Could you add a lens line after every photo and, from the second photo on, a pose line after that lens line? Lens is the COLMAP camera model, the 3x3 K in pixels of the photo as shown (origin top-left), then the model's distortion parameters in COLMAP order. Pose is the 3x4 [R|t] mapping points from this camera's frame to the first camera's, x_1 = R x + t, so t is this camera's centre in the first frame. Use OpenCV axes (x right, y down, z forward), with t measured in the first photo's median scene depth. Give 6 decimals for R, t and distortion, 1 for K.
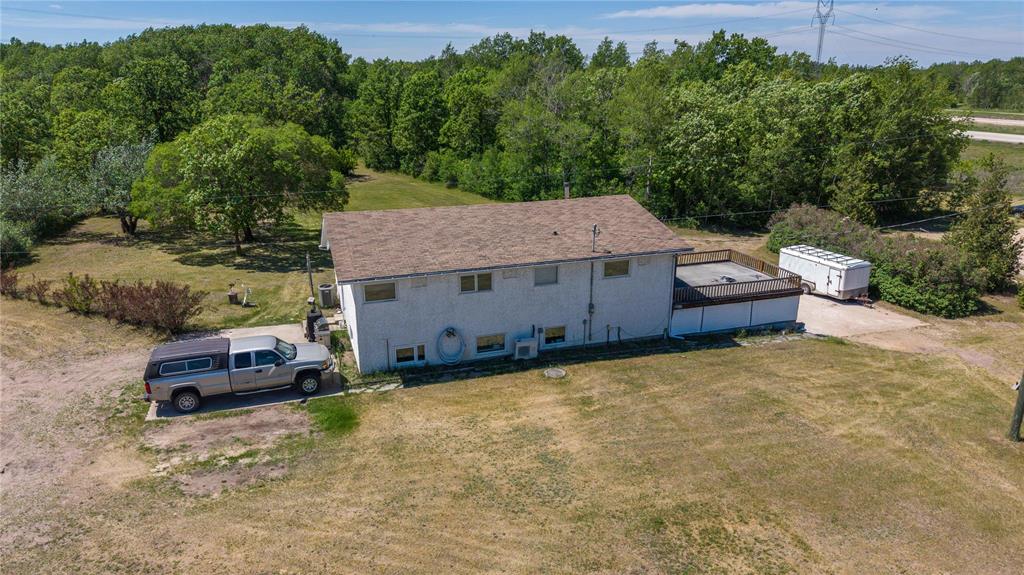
lens RADIAL K [[678.6, 0, 512.2], [0, 678.6, 286.7], [0, 0, 1]] dist [0.003932, -0.000063]
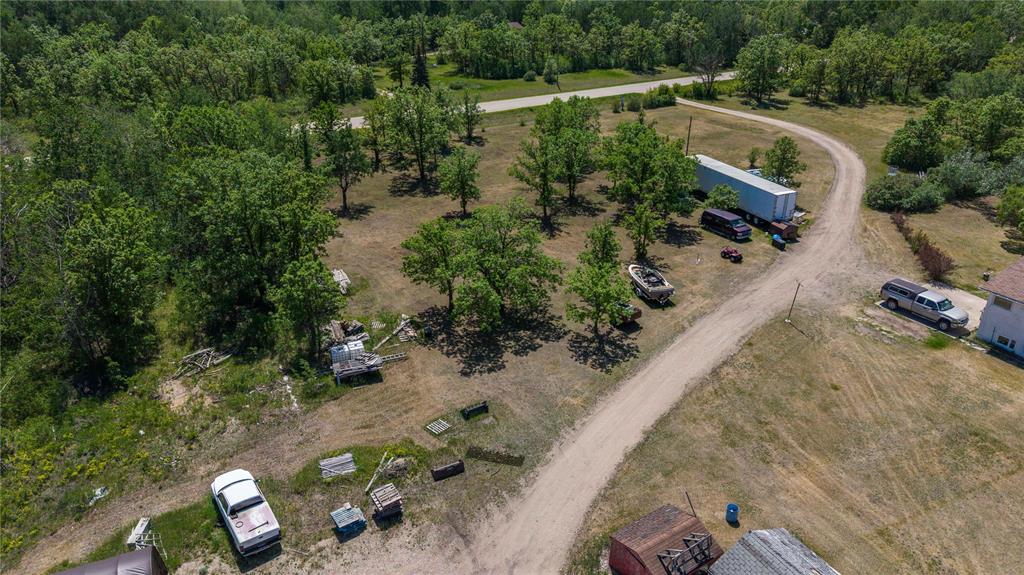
lens RADIAL K [[678.6, 0, 513.1], [0, 678.6, 287.9], [0, 0, 1]] dist [0.003932, -0.000063]
pose [[0.201800, 0.427840, -0.881039, 1.278721], [-0.281762, 0.886878, 0.366138, -0.366572], [0.938023, 0.174357, 0.299521, -0.922200]]
